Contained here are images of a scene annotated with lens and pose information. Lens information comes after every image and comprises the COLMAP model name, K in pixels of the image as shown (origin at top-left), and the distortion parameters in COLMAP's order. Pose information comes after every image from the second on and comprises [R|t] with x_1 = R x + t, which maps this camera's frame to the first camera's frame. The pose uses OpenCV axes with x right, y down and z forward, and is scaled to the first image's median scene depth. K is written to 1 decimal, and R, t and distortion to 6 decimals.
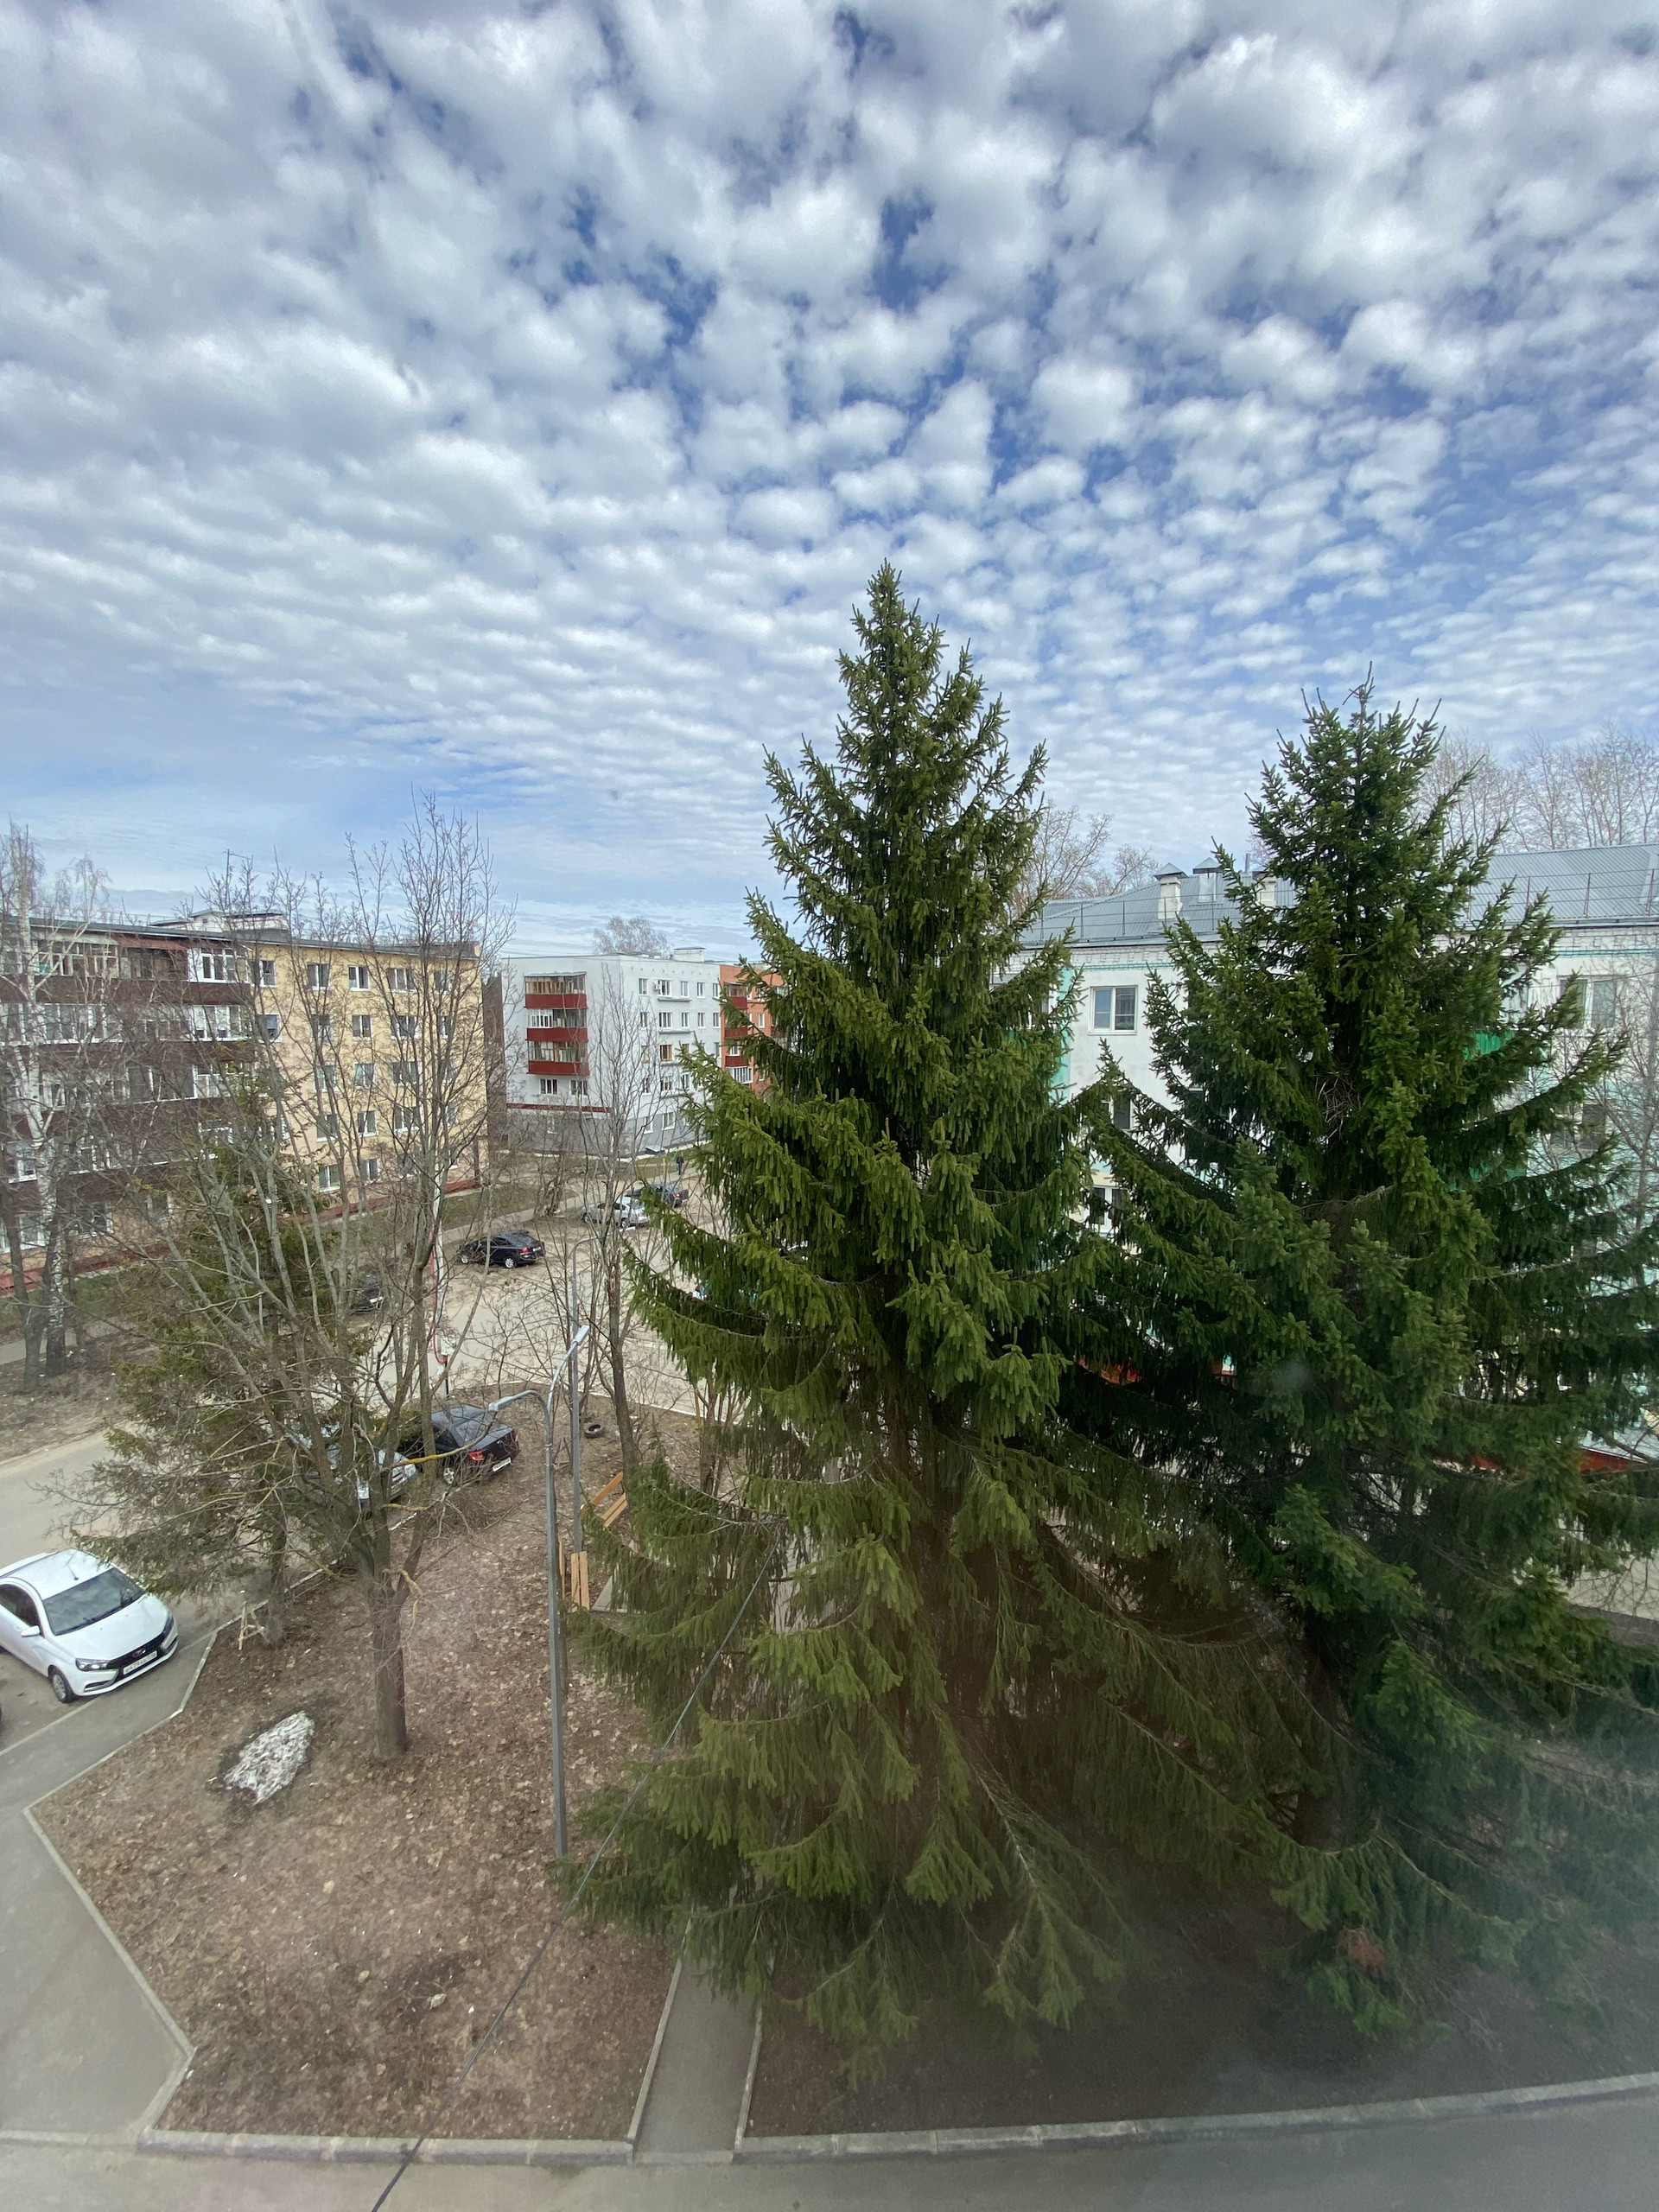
lens RADIAL K [[880.0, 0, 829.5], [0, 880.0, 1106.0], [0, 0, 1]] dist [0.040763, -0.032879]
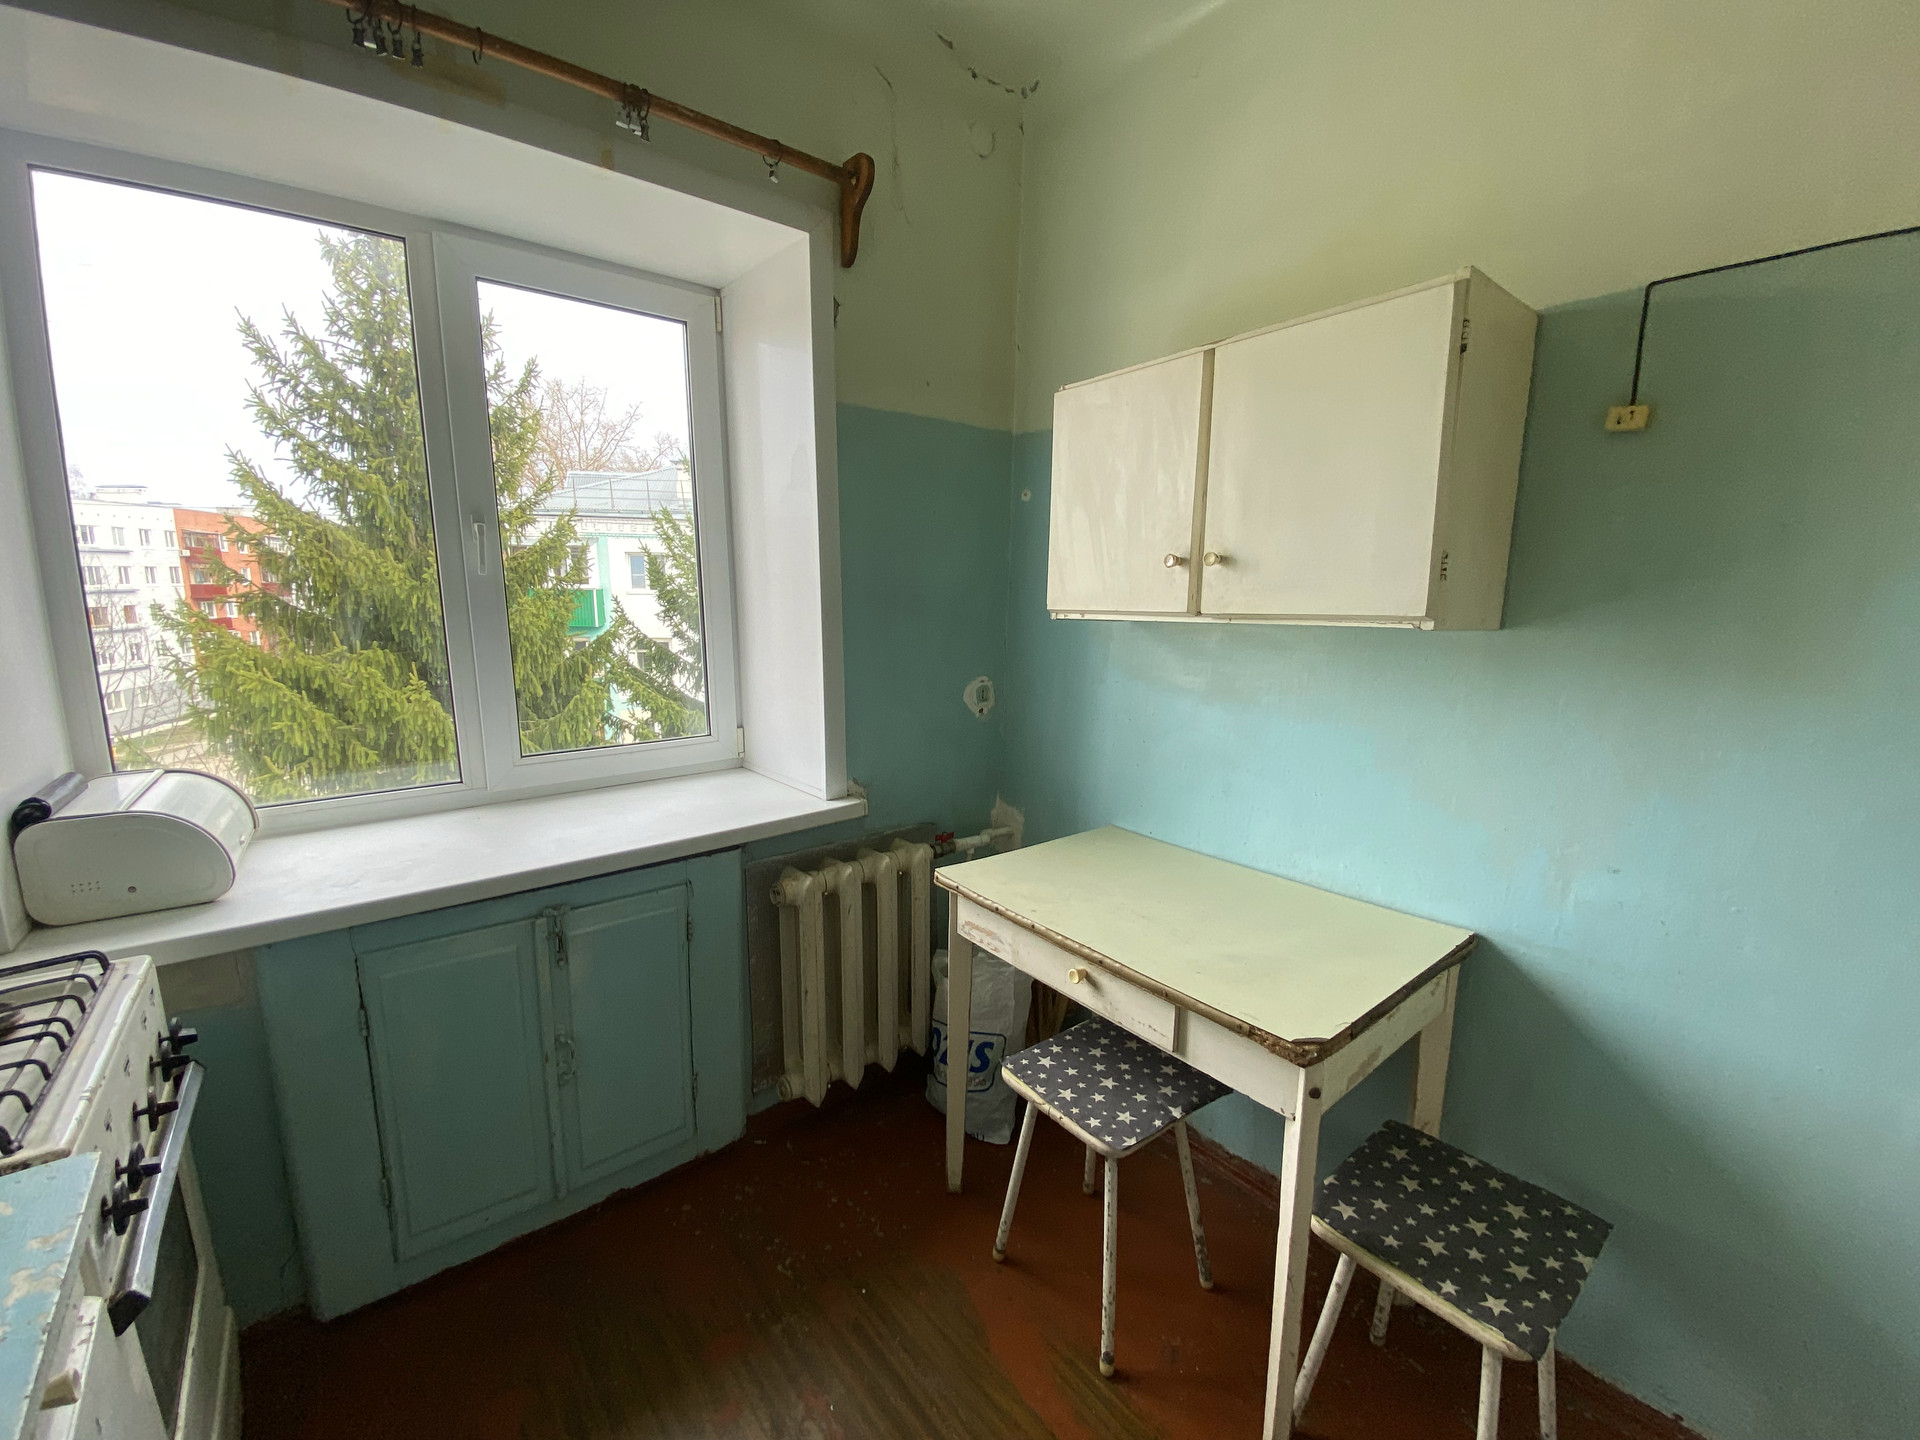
lens RADIAL K [[763.9, 0, 955.2], [0, 763.9, 716.2], [0, 0, 1]] dist [0.040763, -0.032879]
pose [[0.794417, -0.089629, 0.600724, 0.011901], [0.045782, 0.995075, 0.087923, 0.022587], [-0.605645, -0.042345, 0.794607, -0.227457]]
